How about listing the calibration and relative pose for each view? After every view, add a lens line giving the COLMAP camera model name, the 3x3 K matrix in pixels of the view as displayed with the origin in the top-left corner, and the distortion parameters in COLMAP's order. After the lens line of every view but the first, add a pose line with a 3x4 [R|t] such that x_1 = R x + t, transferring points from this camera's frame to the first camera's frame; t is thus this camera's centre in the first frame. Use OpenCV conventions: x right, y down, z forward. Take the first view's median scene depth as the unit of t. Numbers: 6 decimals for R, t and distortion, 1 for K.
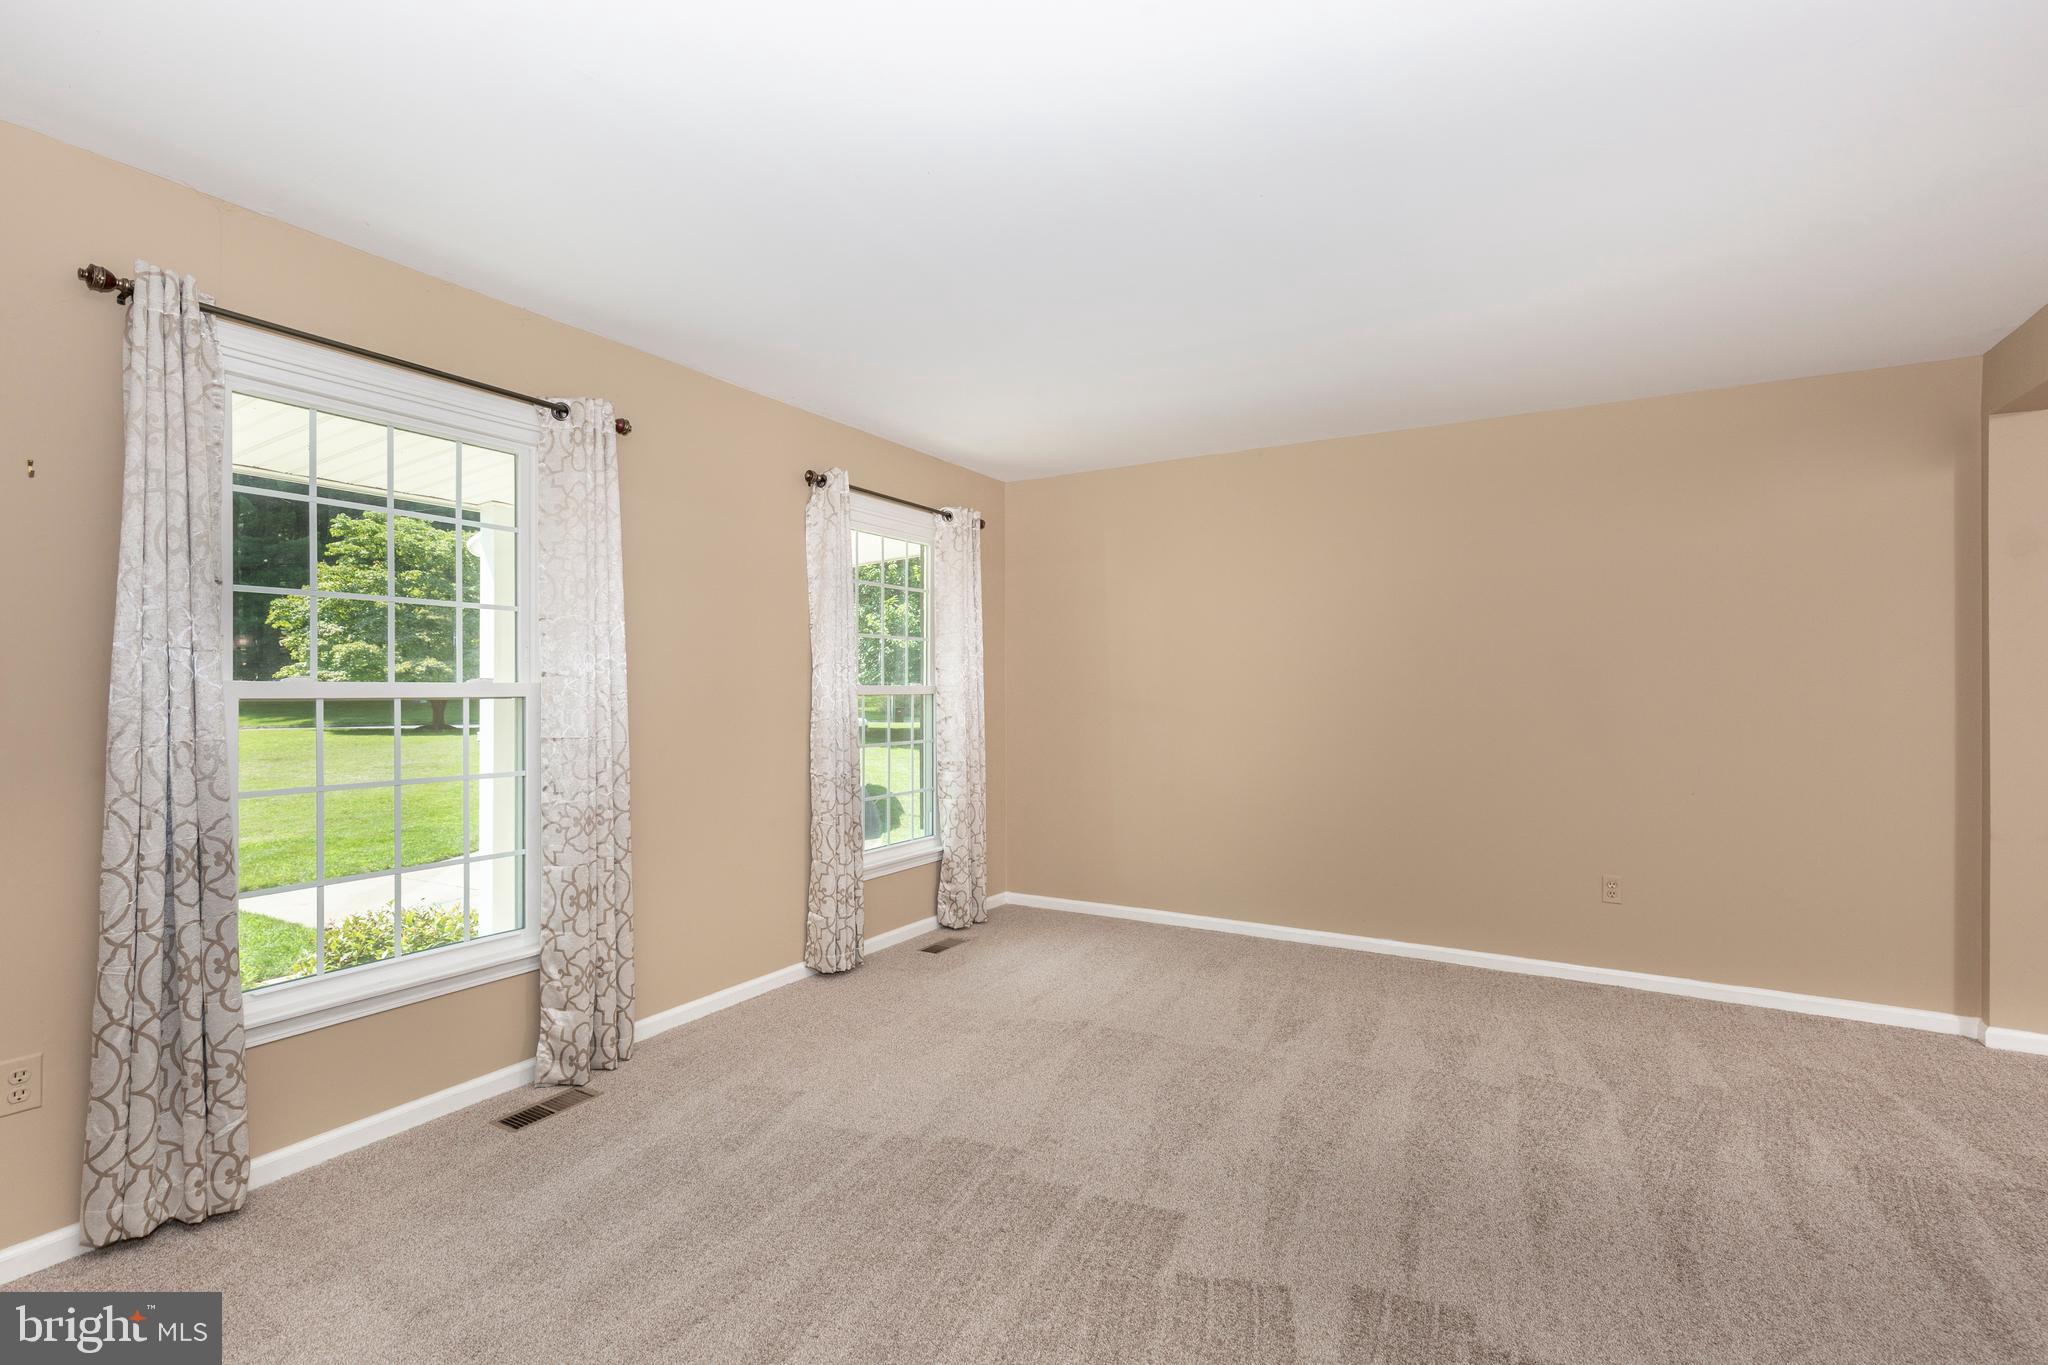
lens RADIAL K [[936.9, 0, 1031.7], [0, 936.9, 685.2], [0, 0, 1]] dist [0.013265, -0.001939]
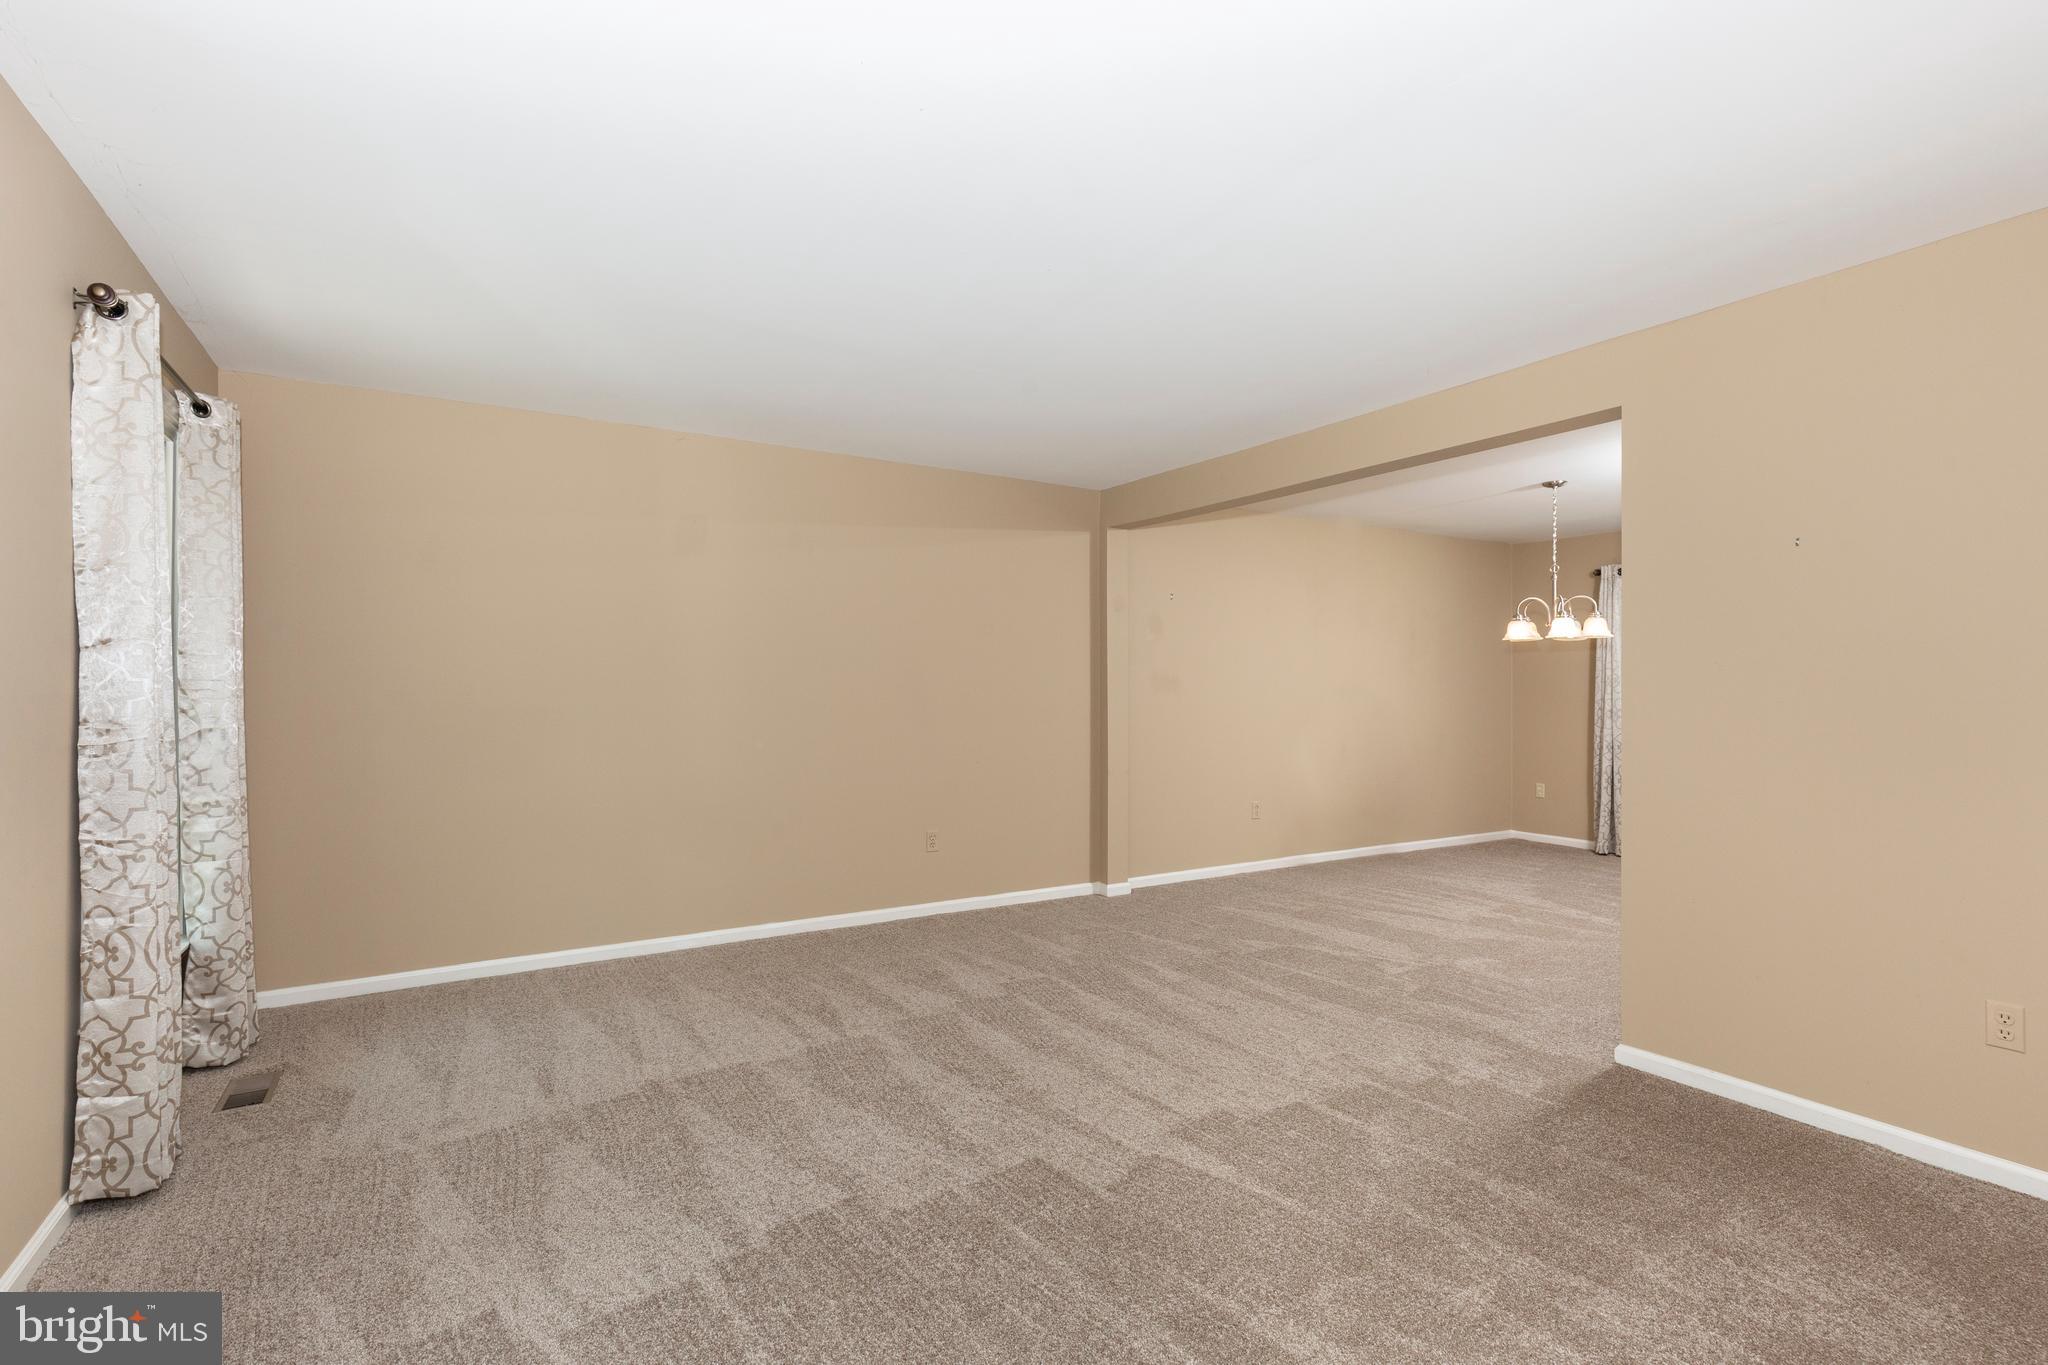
lens RADIAL K [[936.9, 0, 1031.2], [0, 936.9, 680.7], [0, 0, 1]] dist [0.013265, -0.001939]
pose [[0.479353, 0.007411, 0.877591, -0.457901], [-0.006672, 0.999966, -0.004800, 0.000104], [-0.877597, -0.003555, 0.479386, 0.261465]]
